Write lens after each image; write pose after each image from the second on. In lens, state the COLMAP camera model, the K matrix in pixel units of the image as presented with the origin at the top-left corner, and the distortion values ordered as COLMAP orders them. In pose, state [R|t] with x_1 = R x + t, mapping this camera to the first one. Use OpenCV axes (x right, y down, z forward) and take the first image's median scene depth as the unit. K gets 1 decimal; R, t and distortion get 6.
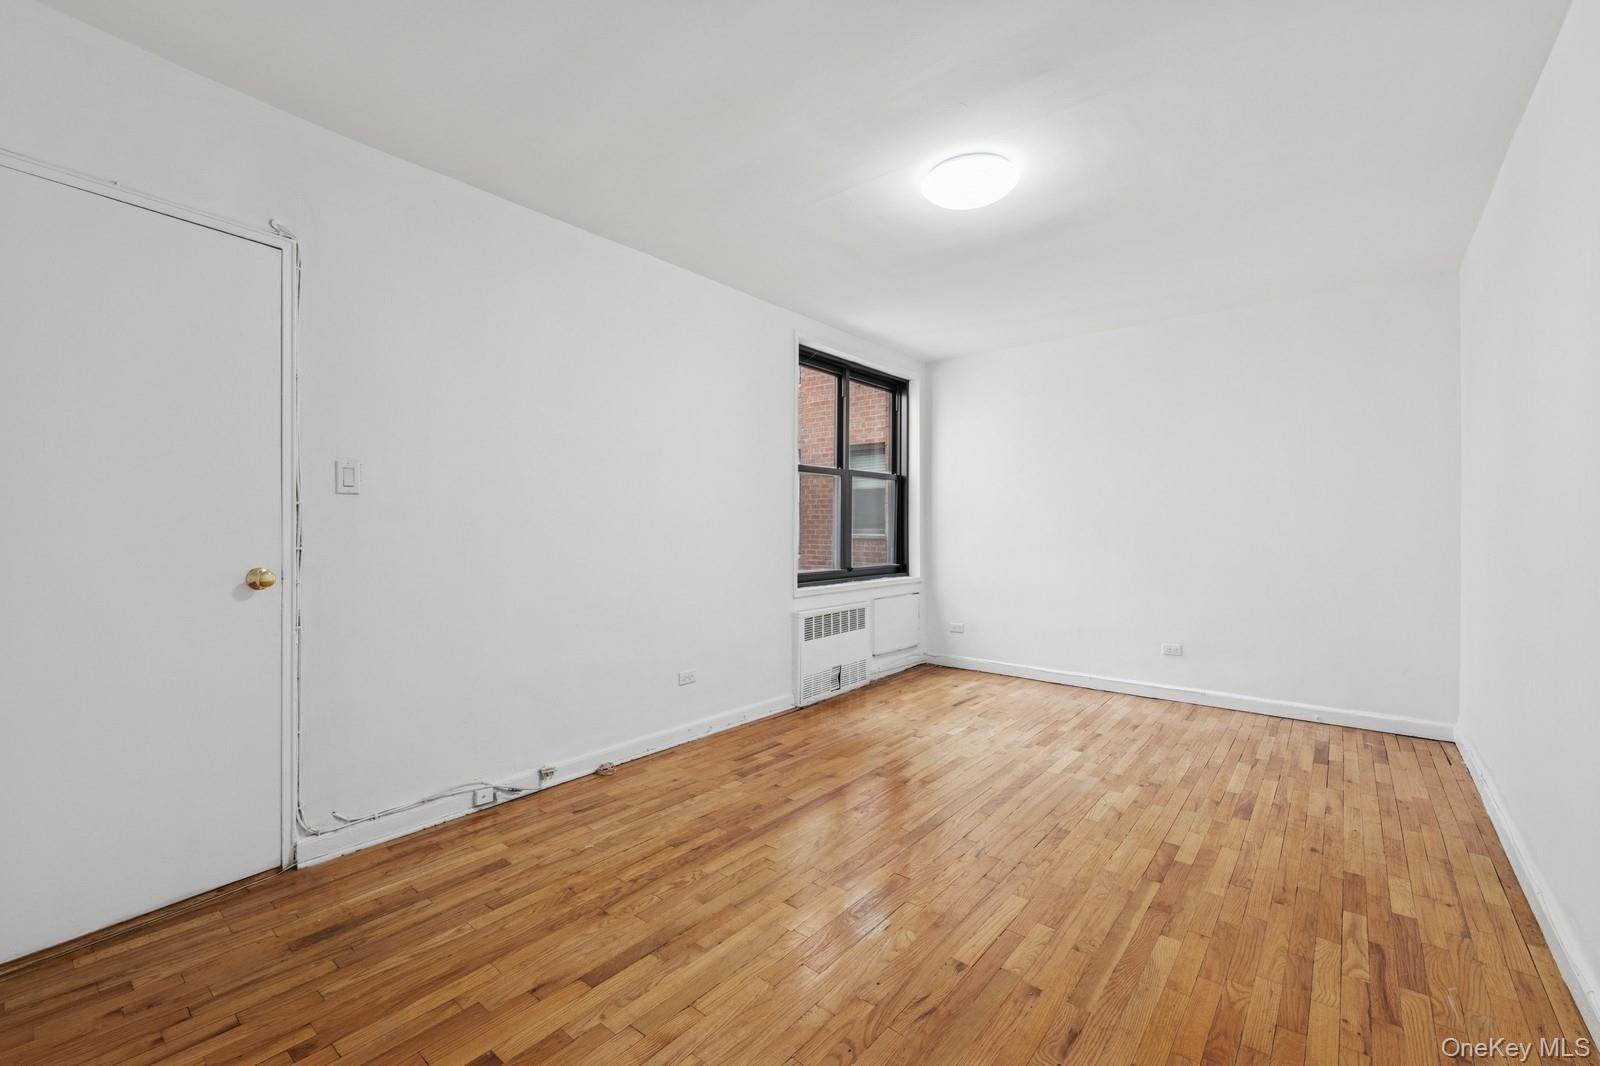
lens RADIAL K [[675.0, 0, 807.8], [0, 675.0, 532.8], [0, 0, 1]] dist [0.010554, -0.008688]
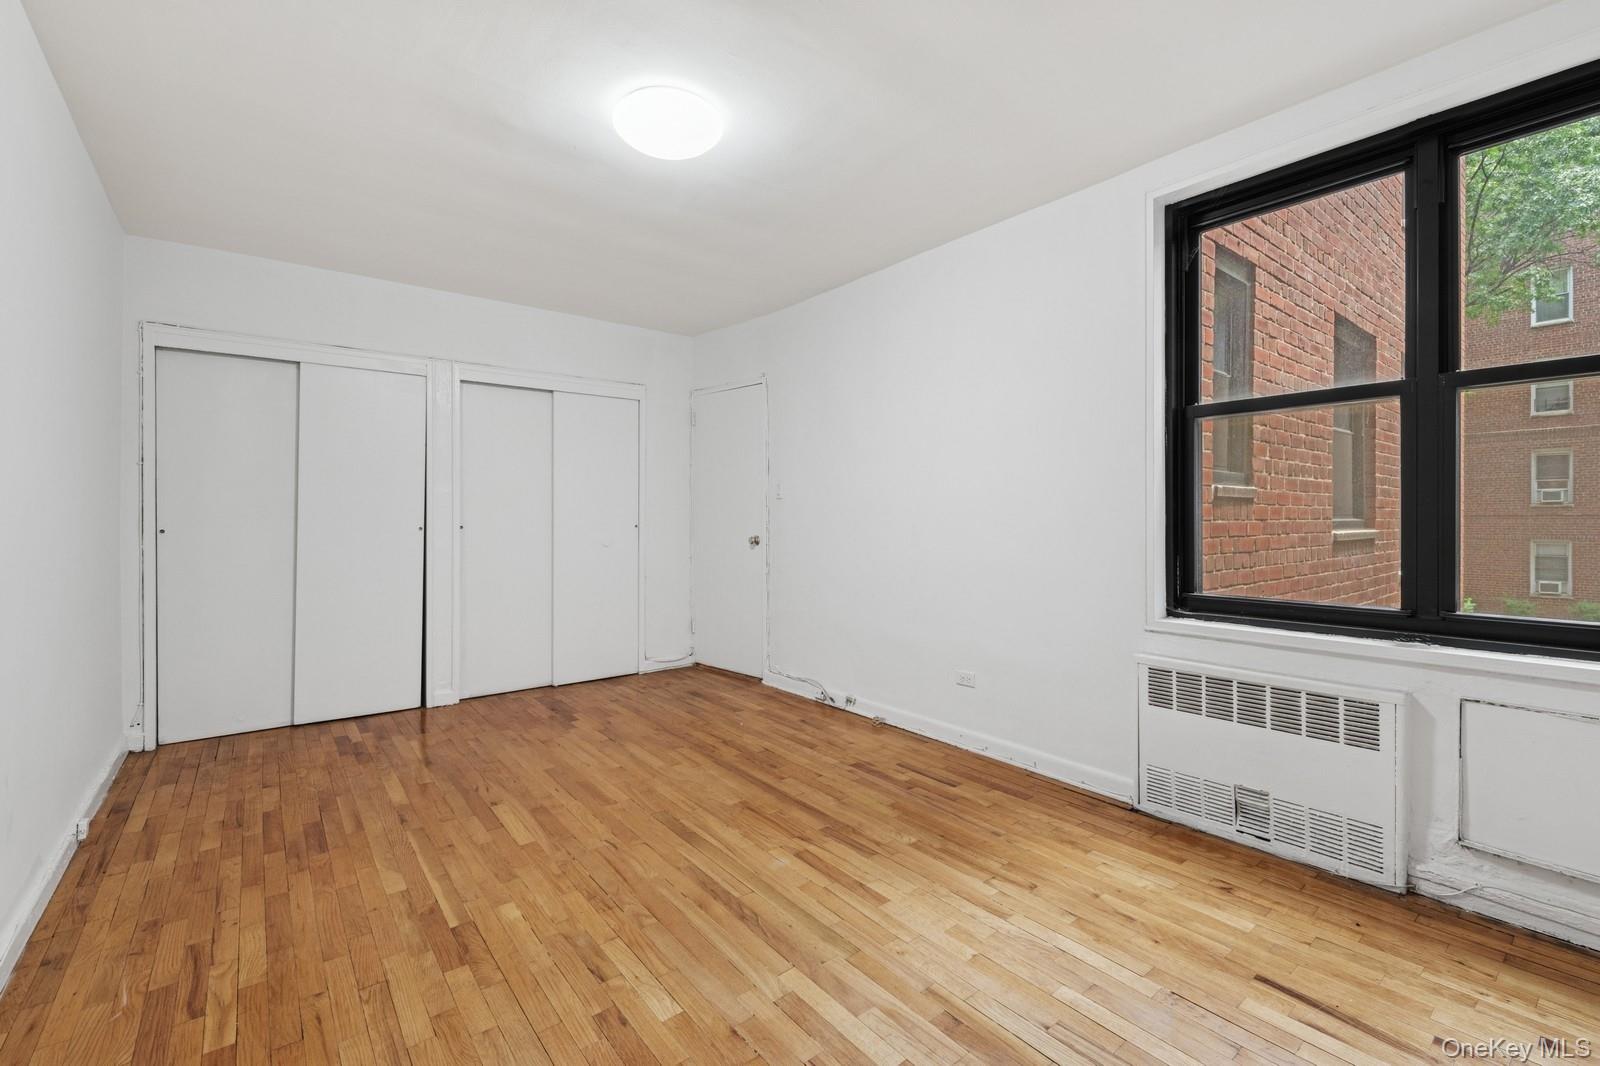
lens RADIAL K [[675.0, 0, 807.8], [0, 675.0, 532.8], [0, 0, 1]] dist [0.010554, -0.008688]
pose [[-0.207241, 0.025190, -0.977966, 0.946630], [-0.006416, 0.999612, 0.027107, -0.011392], [0.978269, 0.011893, -0.206999, 1.215263]]
